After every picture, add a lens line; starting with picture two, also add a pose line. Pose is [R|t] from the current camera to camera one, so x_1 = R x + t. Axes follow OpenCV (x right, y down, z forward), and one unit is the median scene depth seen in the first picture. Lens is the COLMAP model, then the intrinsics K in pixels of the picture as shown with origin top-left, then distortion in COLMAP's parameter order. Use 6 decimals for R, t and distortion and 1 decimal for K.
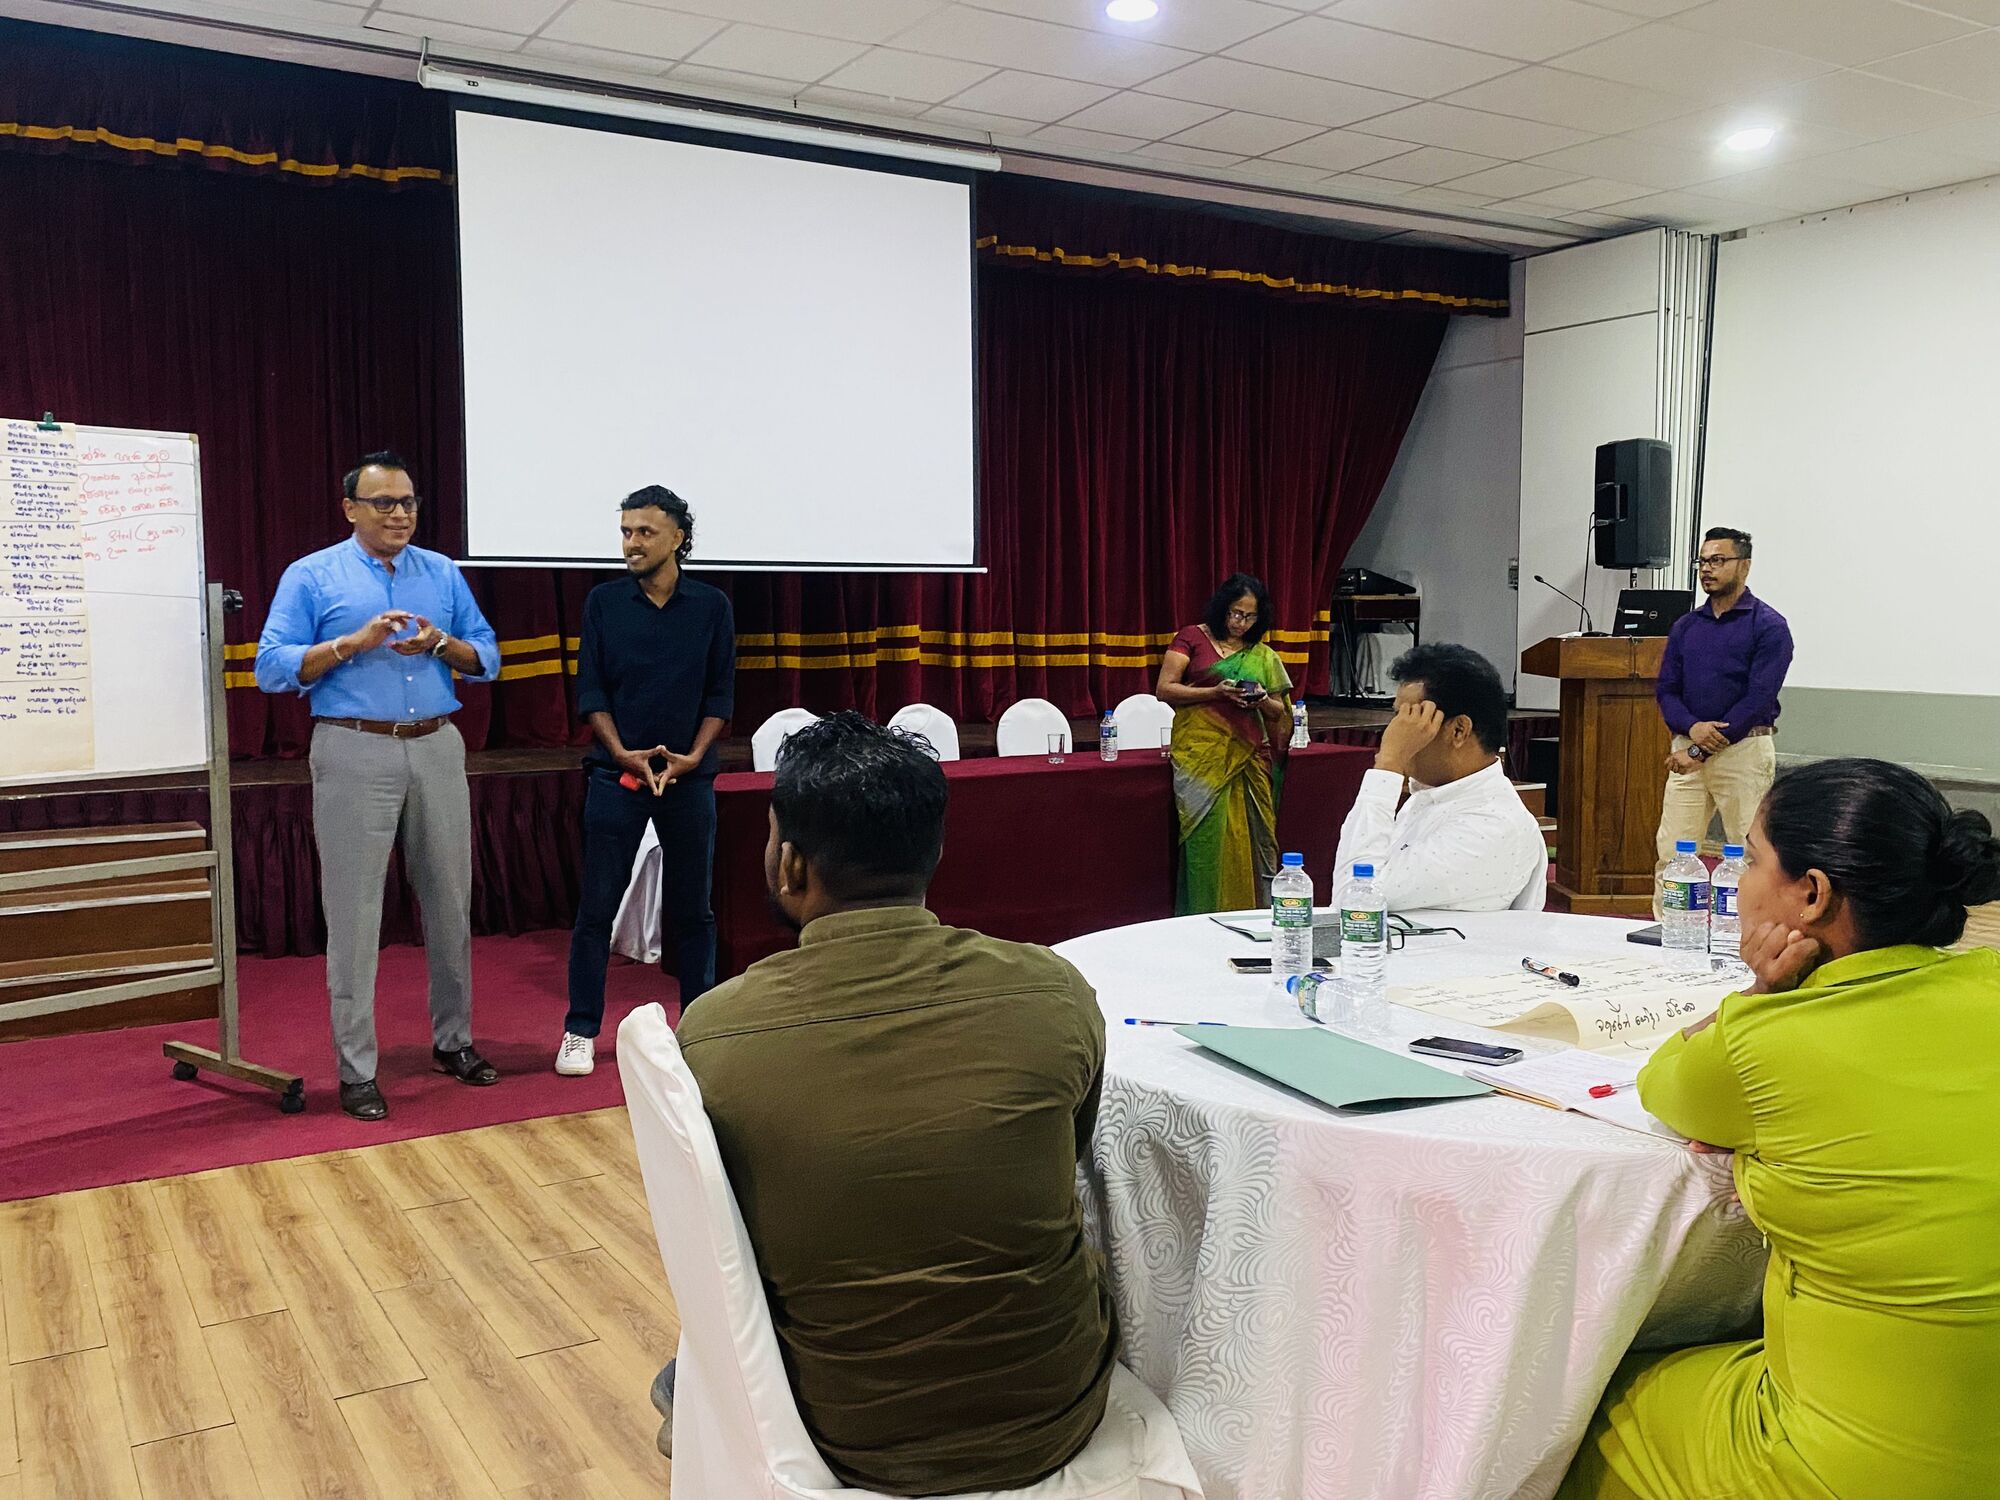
lens RADIAL K [[1738.8, 0, 1000.0], [0, 1738.8, 750.0], [0, 0, 1]] dist [0.014494, -0.000813]
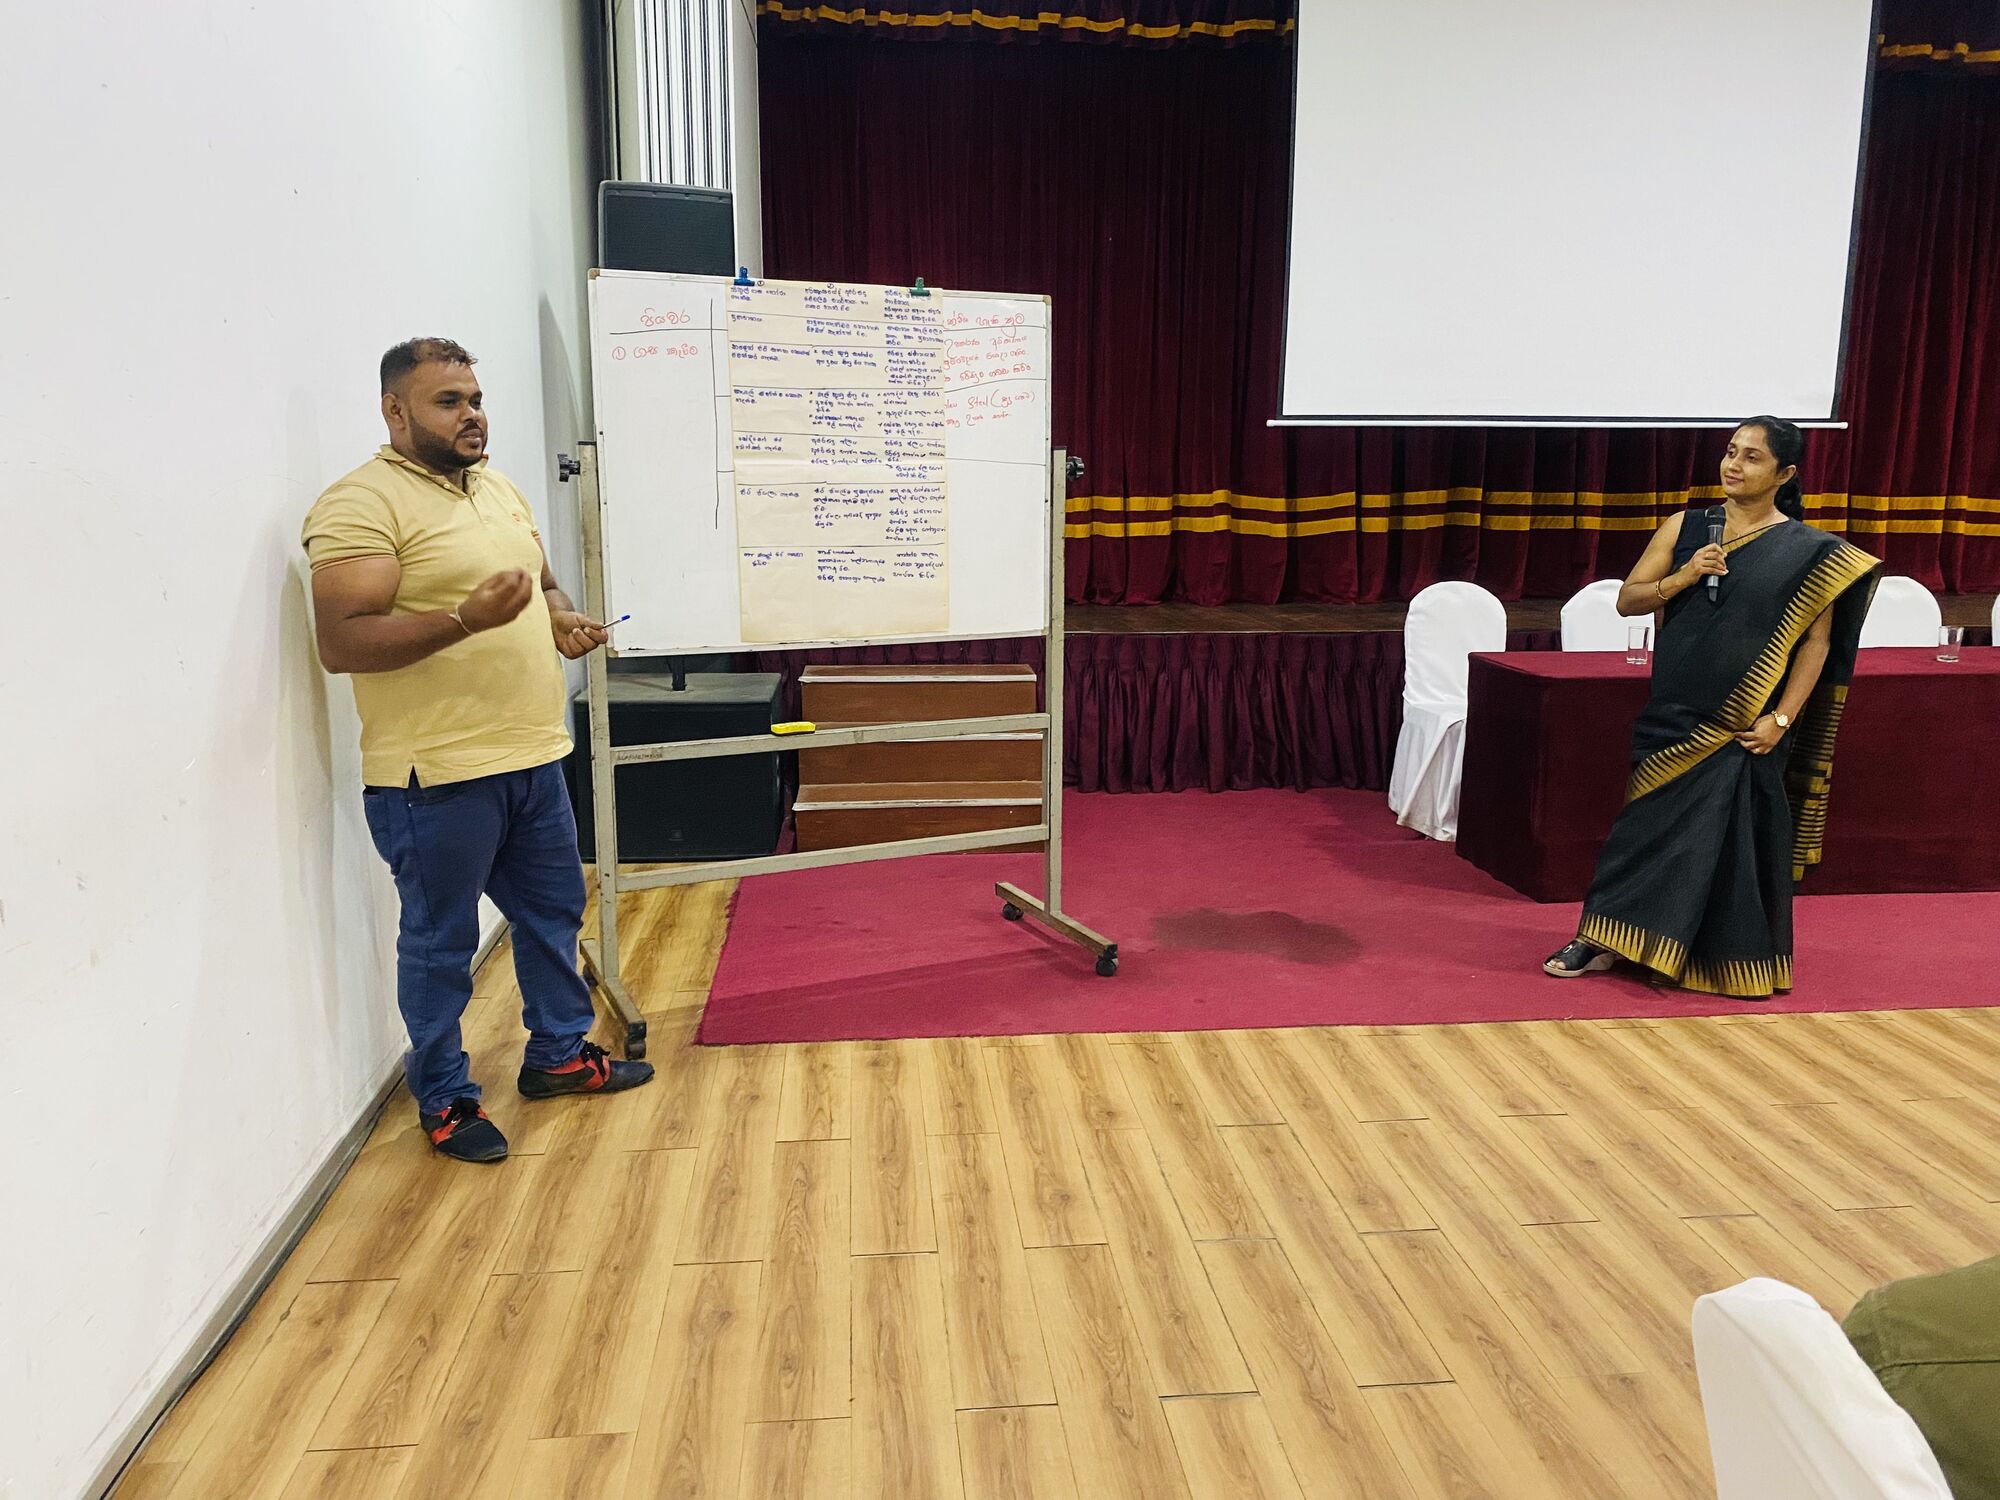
lens RADIAL K [[1577.2, 0, 1030.5], [0, 1577.2, 781.7], [0, 0, 1]] dist [0.105172, -0.137202]
pose [[0.908767, 0.090746, -0.407319, -0.092052], [-0.041957, 0.990993, 0.127171, -0.025846], [0.415190, -0.098479, 0.904389, 0.178925]]
